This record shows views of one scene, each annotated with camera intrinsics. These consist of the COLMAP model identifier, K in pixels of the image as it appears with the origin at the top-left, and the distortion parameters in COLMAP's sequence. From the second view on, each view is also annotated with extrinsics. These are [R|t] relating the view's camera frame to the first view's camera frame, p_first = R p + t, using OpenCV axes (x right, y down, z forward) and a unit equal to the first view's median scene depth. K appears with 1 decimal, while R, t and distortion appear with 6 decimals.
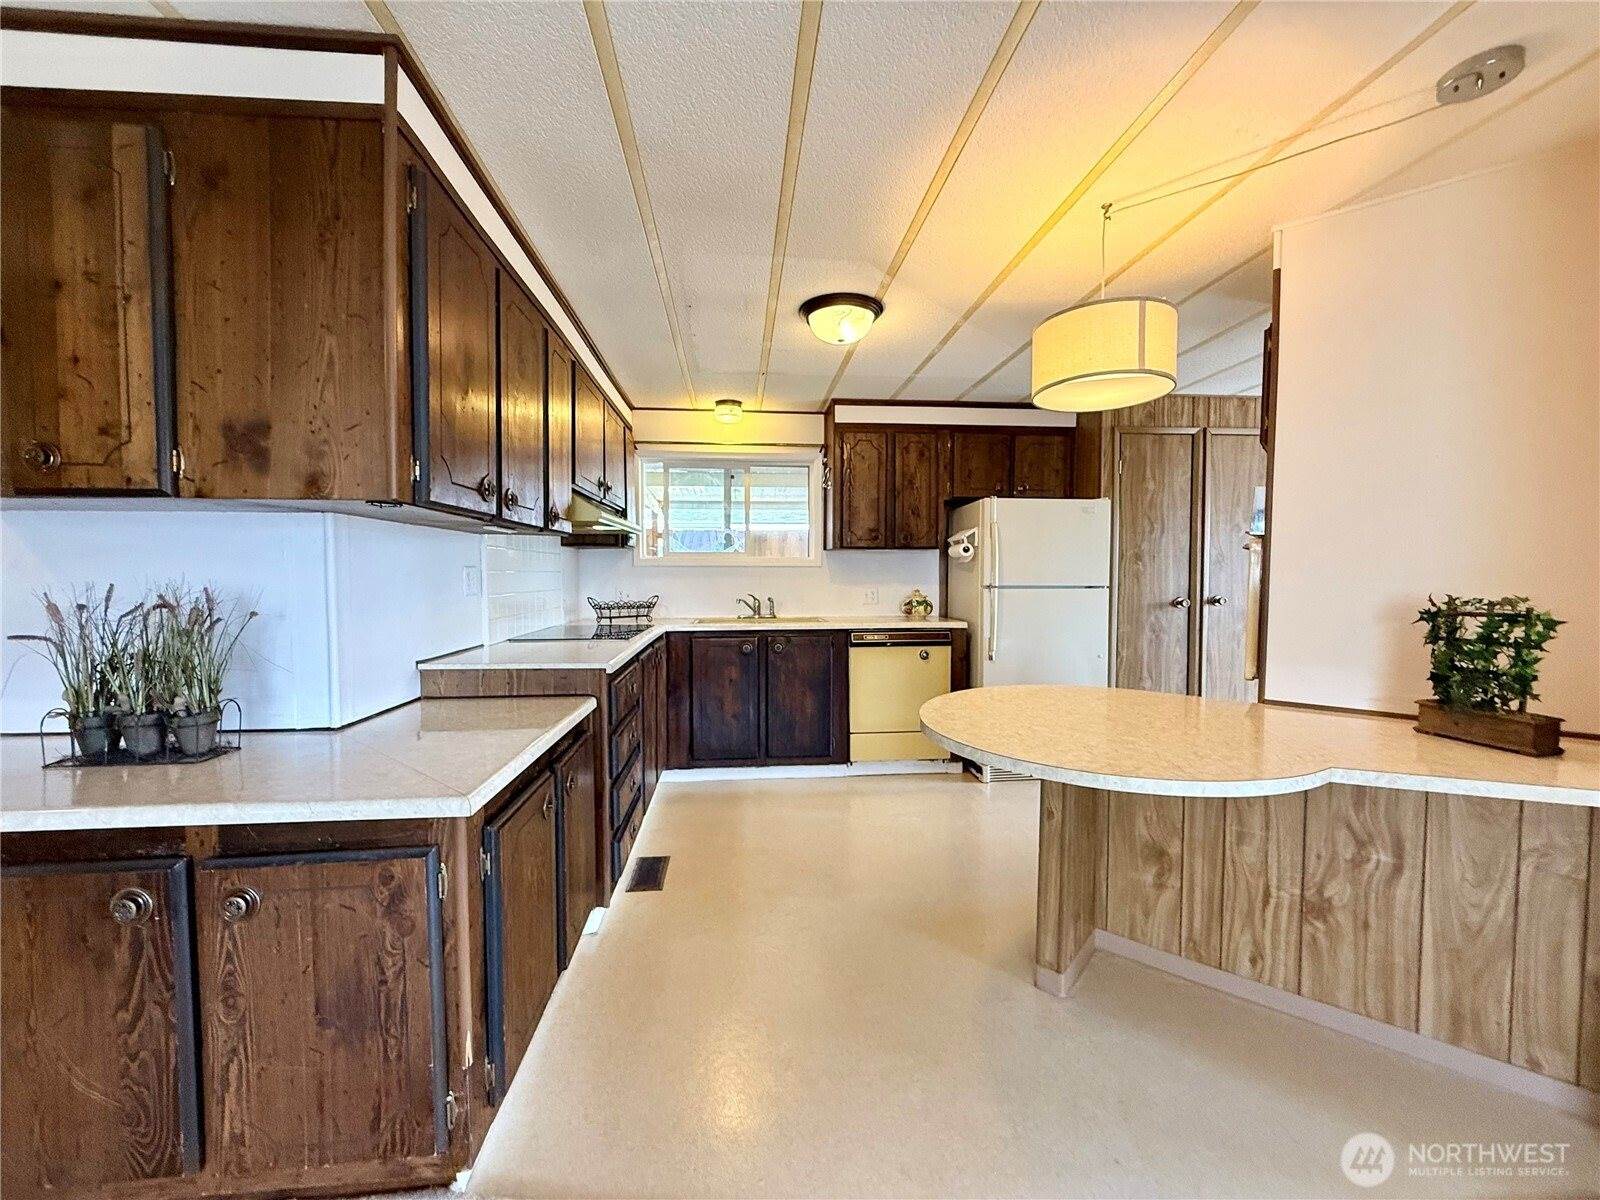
lens RADIAL K [[640.2, 0, 796.0], [0, 640.2, 599.0], [0, 0, 1]] dist [0.000825, 0.000028]
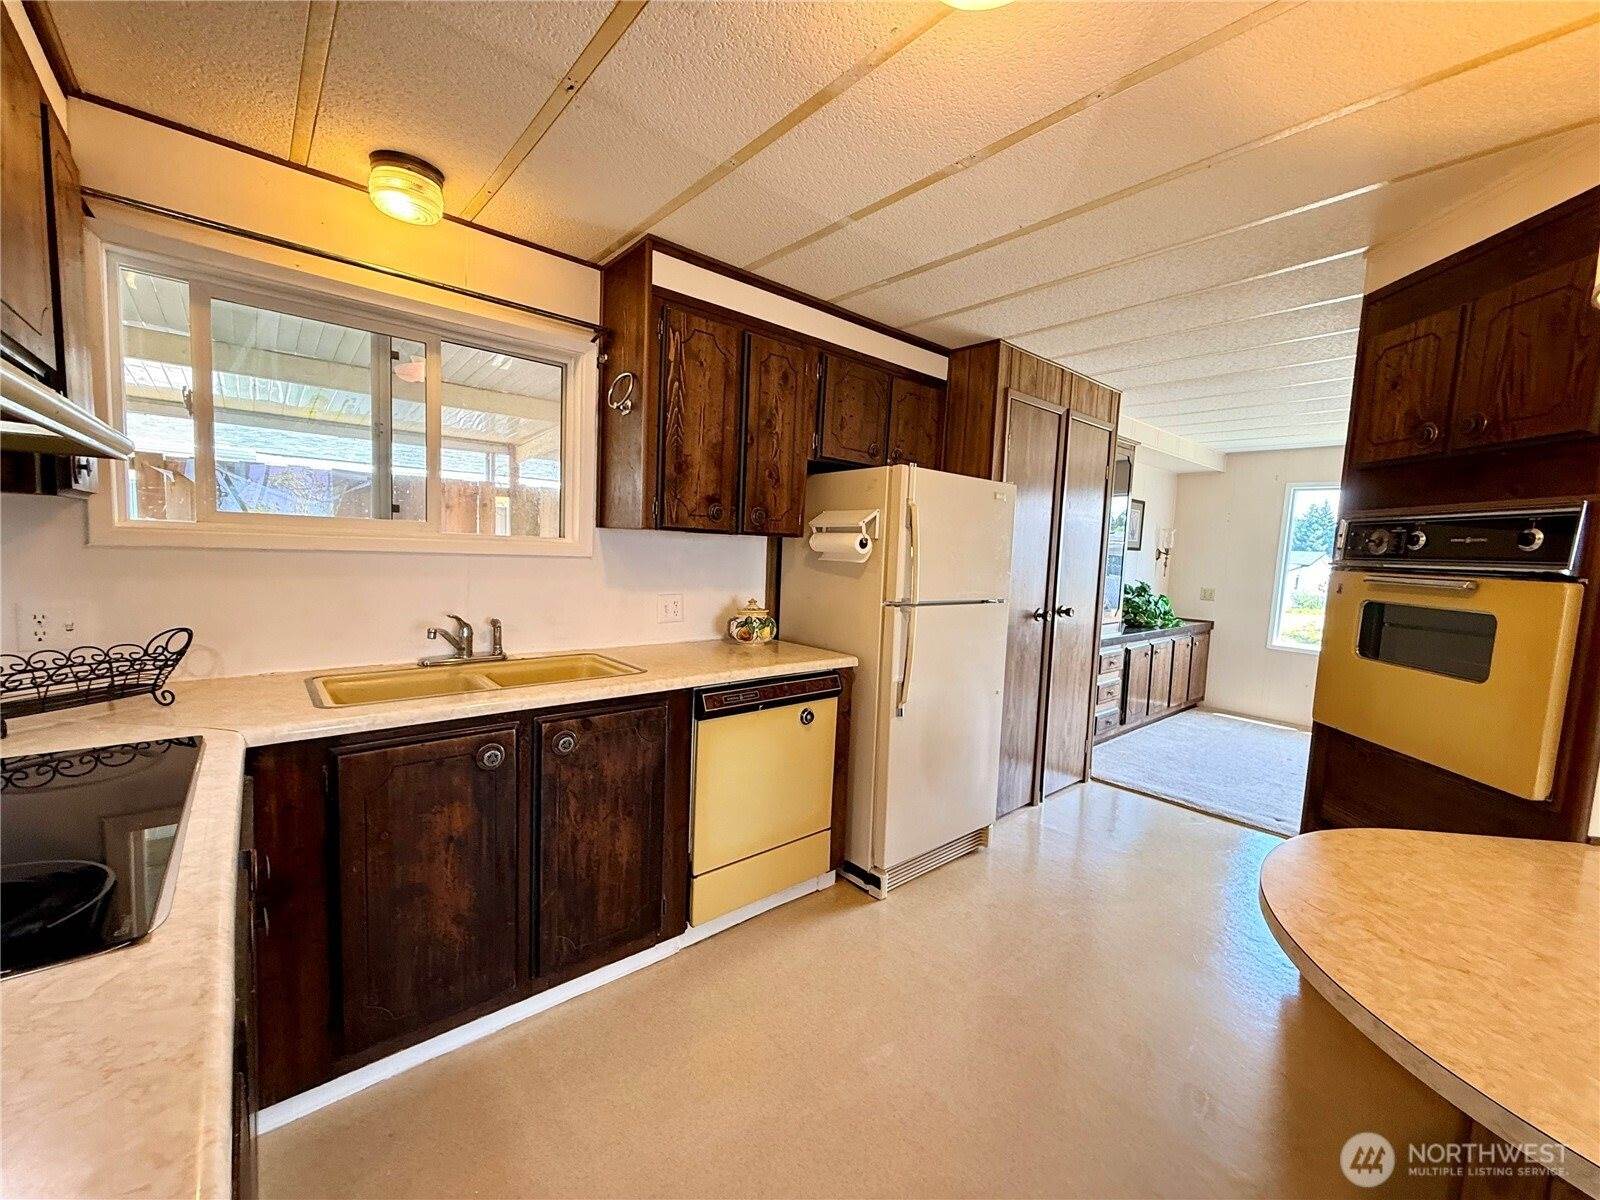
lens RADIAL K [[640.2, 0, 796.0], [0, 640.2, 599.0], [0, 0, 1]] dist [0.000825, 0.000028]
pose [[0.812289, -0.013701, 0.583094, -0.149024], [-0.018550, 0.998611, 0.049306, -0.049793], [-0.582960, -0.050868, 0.810907, 0.499526]]
